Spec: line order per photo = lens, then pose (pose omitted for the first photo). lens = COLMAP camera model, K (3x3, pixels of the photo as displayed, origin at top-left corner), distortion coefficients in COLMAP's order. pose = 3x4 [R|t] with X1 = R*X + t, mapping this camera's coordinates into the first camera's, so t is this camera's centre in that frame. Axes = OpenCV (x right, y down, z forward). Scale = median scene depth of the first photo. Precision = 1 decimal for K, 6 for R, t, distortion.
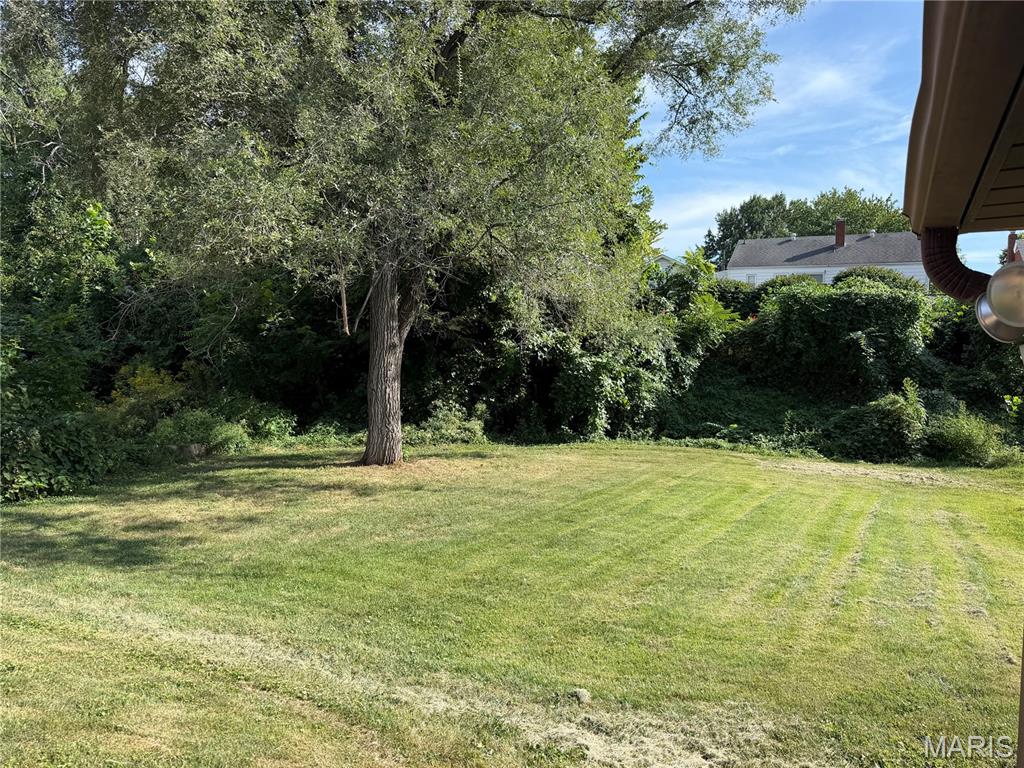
lens RADIAL K [[723.5, 0, 510.4], [0, 723.5, 385.3], [0, 0, 1]] dist [0.006245, 0.000606]
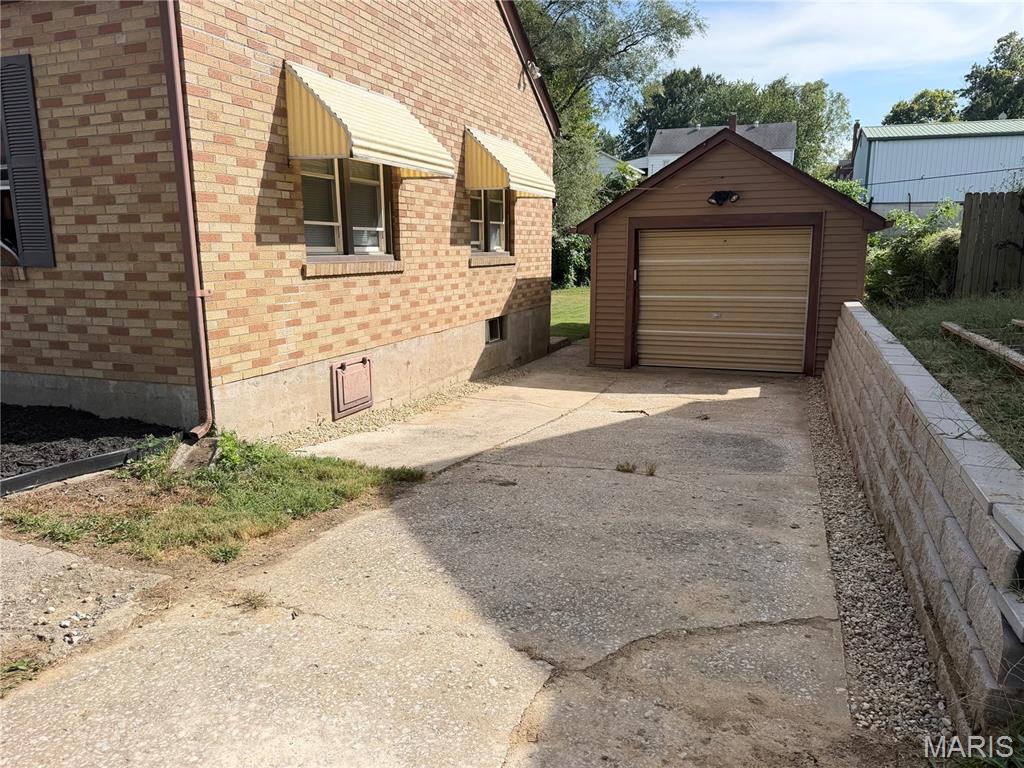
lens RADIAL K [[723.5, 0, 514.1], [0, 723.5, 384.9], [0, 0, 1]] dist [0.006245, 0.000606]
pose [[0.993993, -0.059080, 0.092132, -0.182309], [0.041111, 0.981693, 0.185981, -0.022594], [-0.101433, -0.181076, 0.978224, -0.706183]]
